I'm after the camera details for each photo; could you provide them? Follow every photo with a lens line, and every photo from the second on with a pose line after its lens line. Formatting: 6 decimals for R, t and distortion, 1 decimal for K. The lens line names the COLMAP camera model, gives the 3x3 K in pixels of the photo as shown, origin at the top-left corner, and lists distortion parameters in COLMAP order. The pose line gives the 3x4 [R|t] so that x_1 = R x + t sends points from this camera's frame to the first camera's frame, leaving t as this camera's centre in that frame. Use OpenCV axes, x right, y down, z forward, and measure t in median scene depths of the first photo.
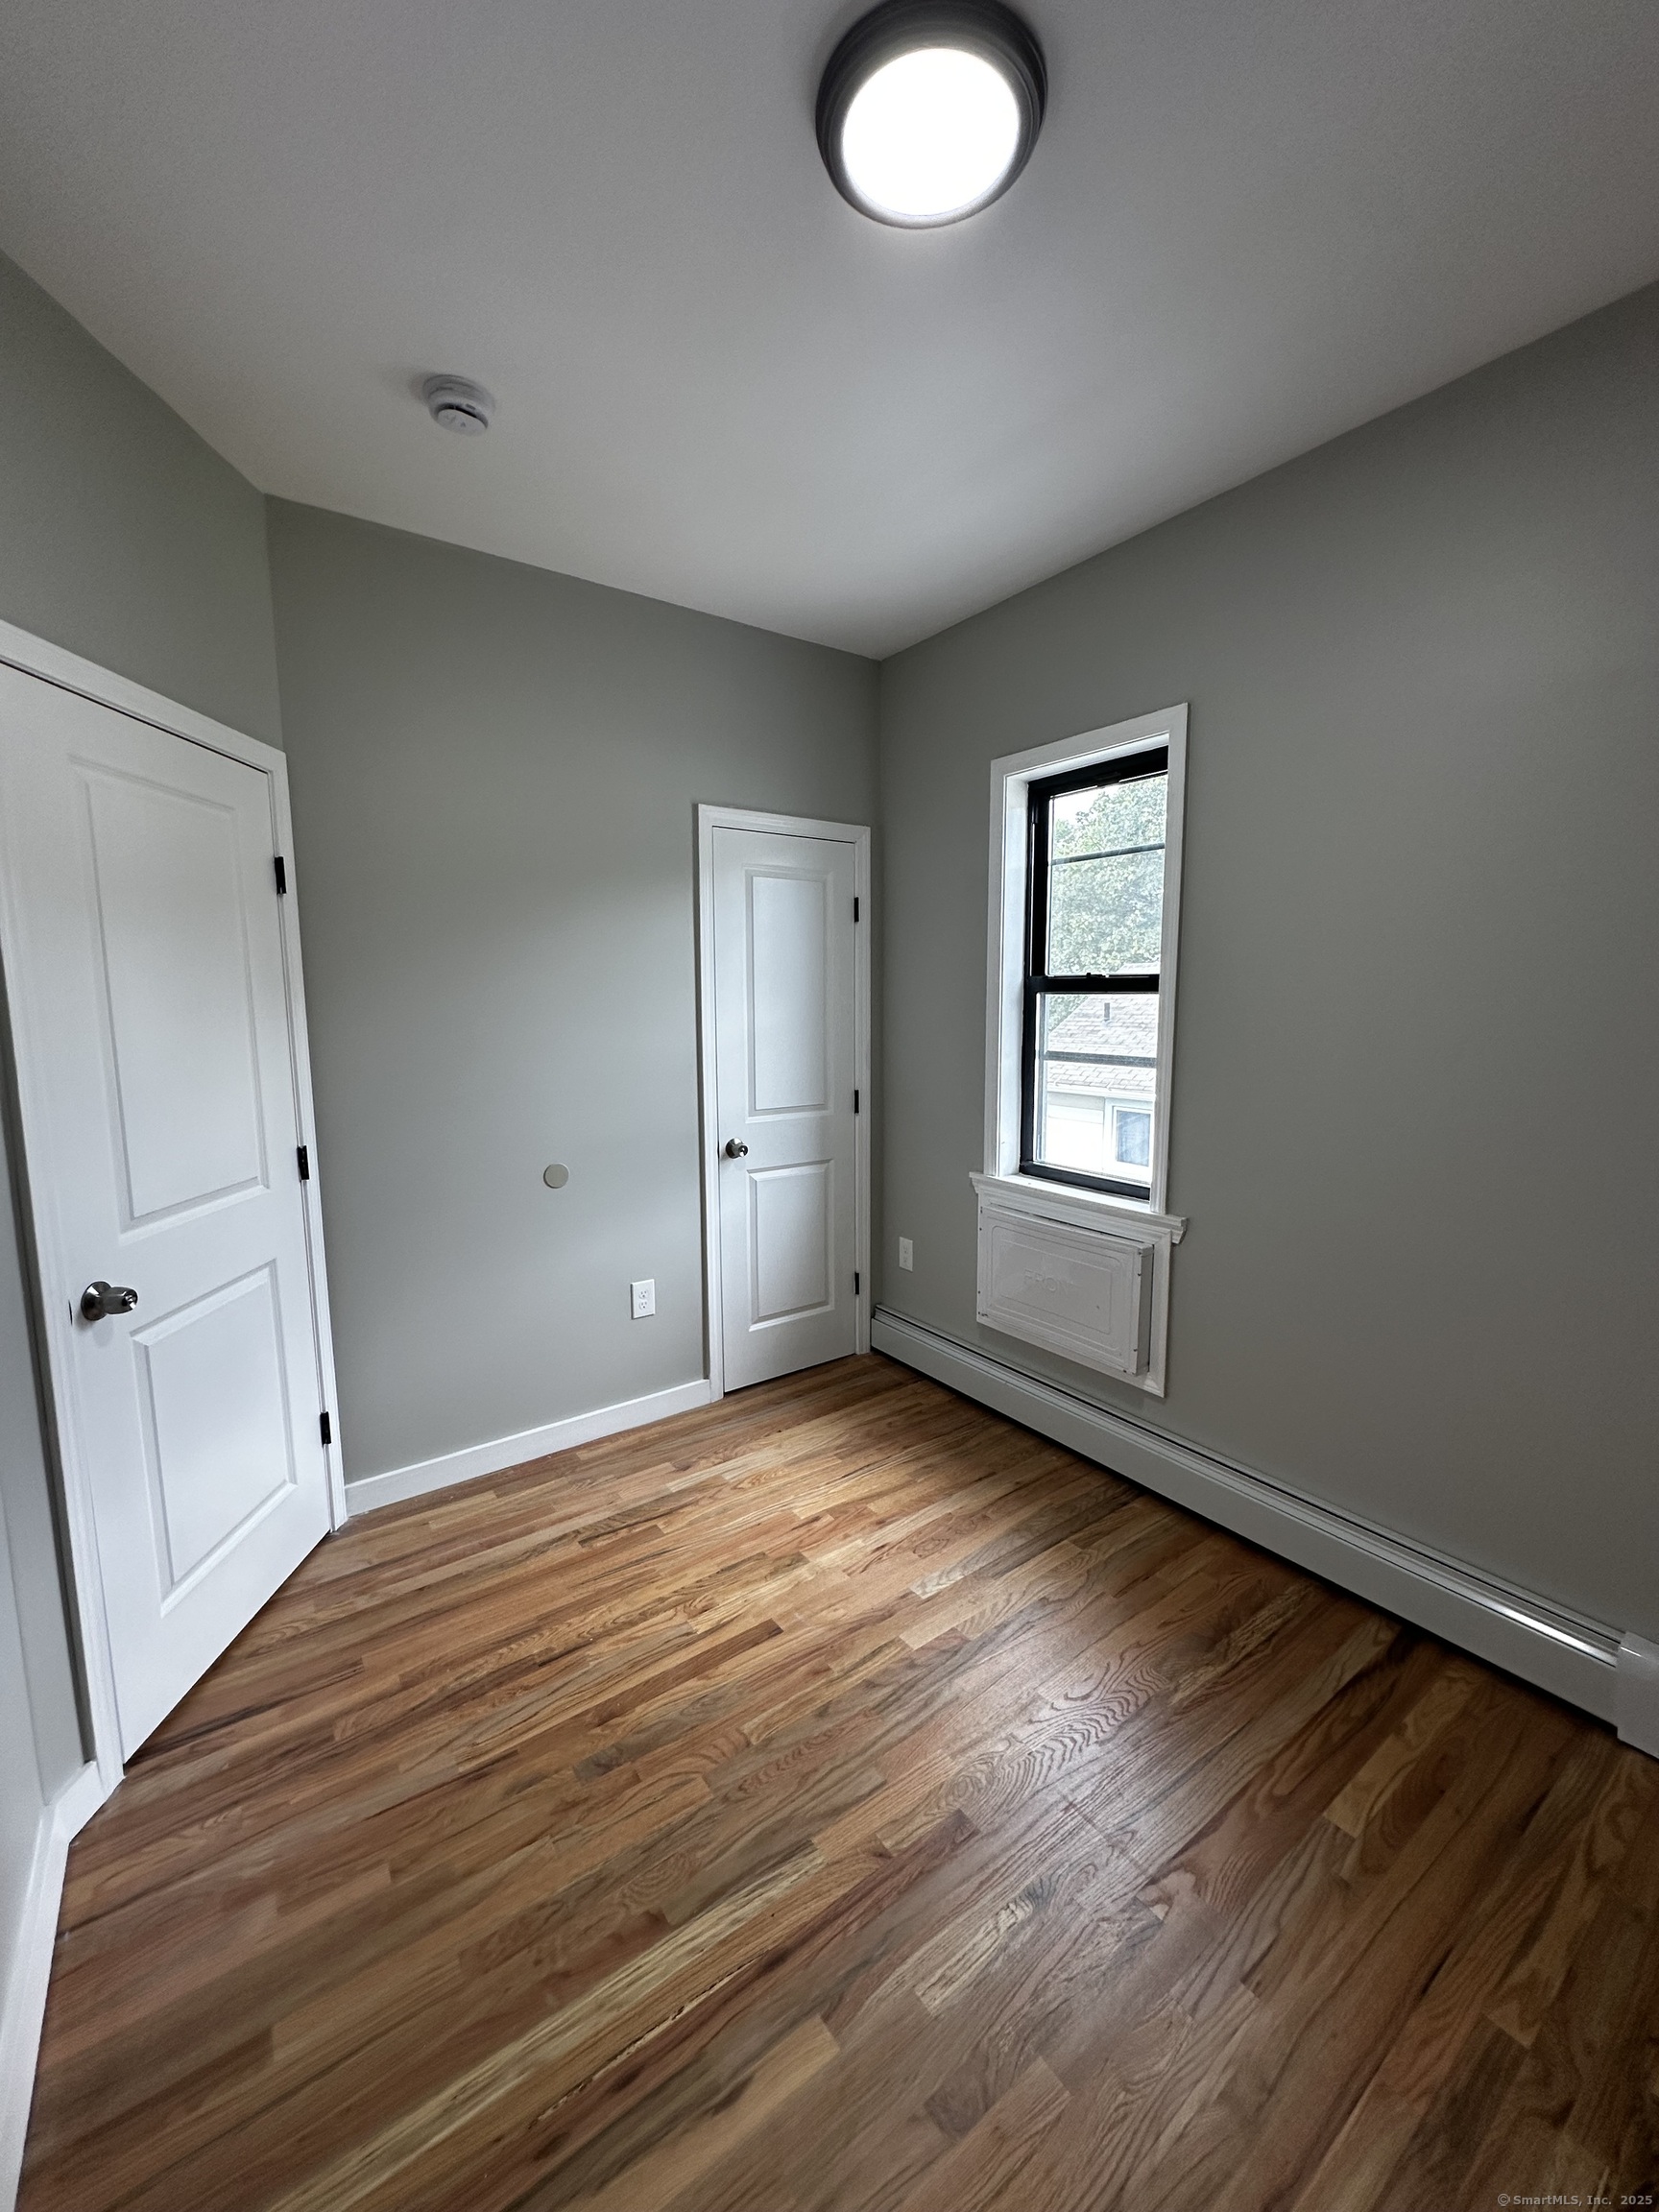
lens RADIAL K [[883.3, 0, 831.5], [0, 883.3, 1103.5], [0, 0, 1]] dist [-0.002663, 0.000694]
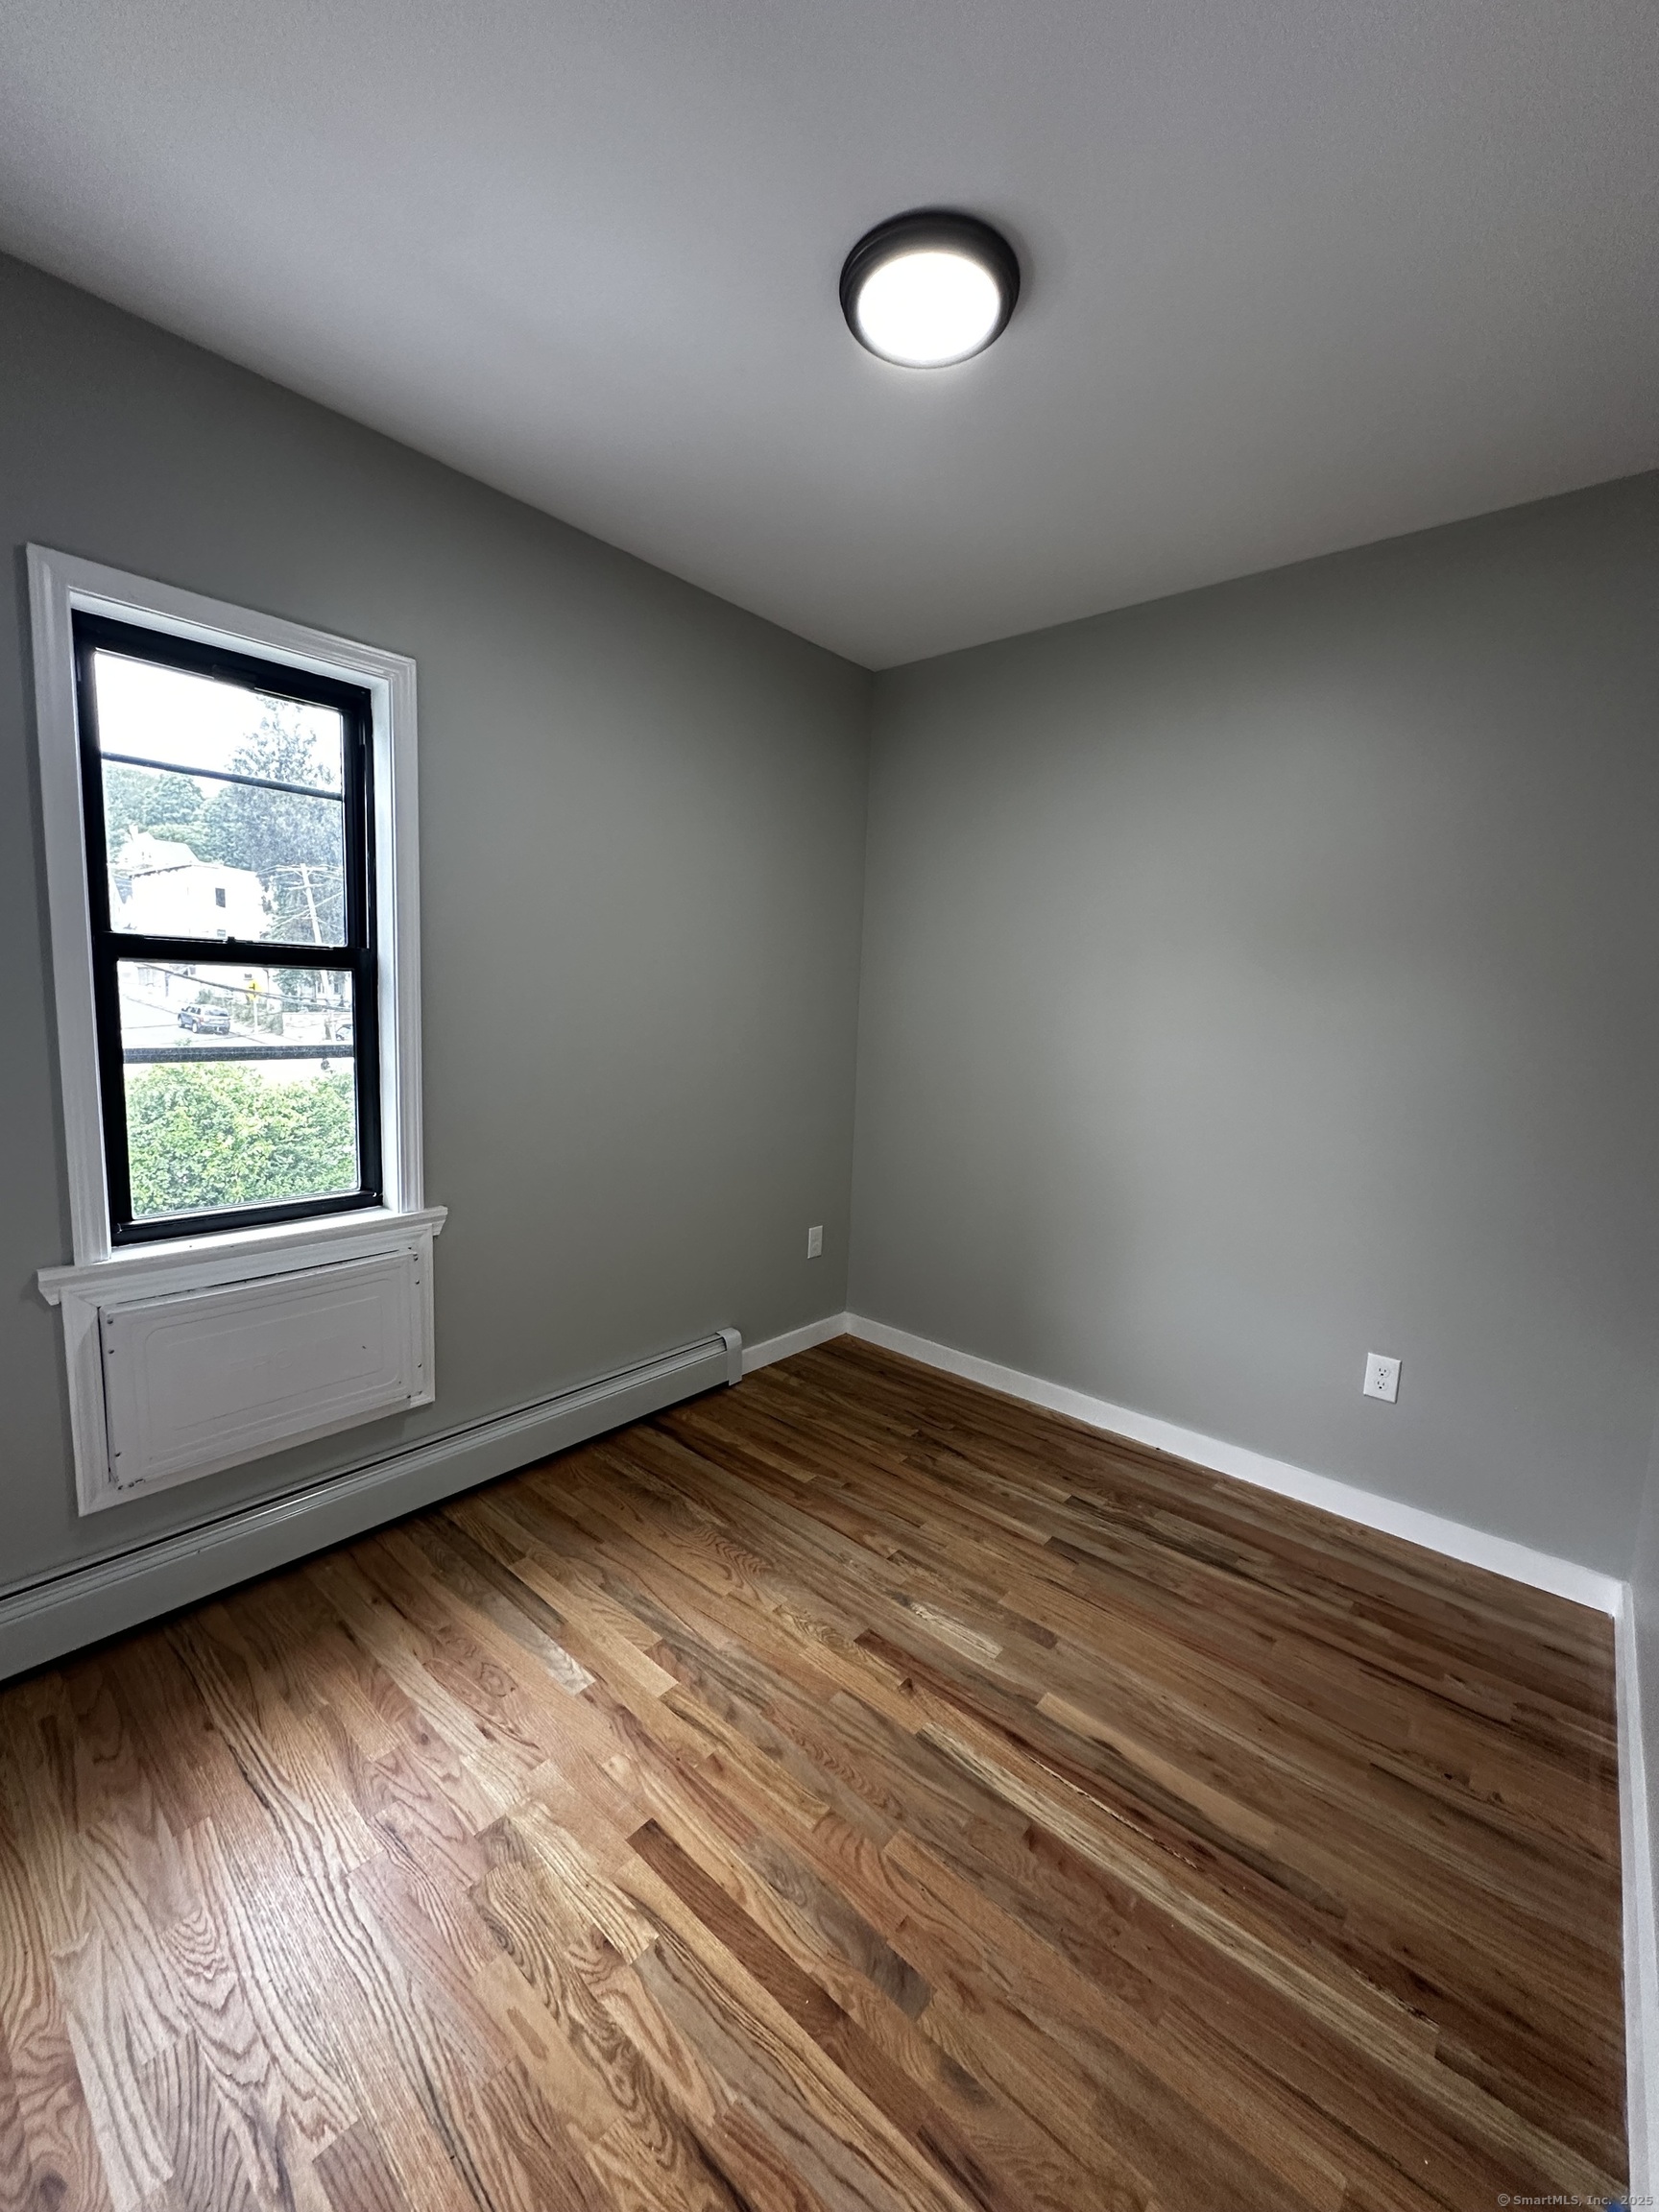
lens RADIAL K [[883.3, 0, 831.5], [0, 883.3, 1103.5], [0, 0, 1]] dist [-0.002663, 0.000694]
pose [[-0.230780, -0.122968, 0.965204, -0.802929], [0.085845, 0.985541, 0.146084, -0.110968], [-0.969212, 0.116571, -0.216886, 1.017715]]
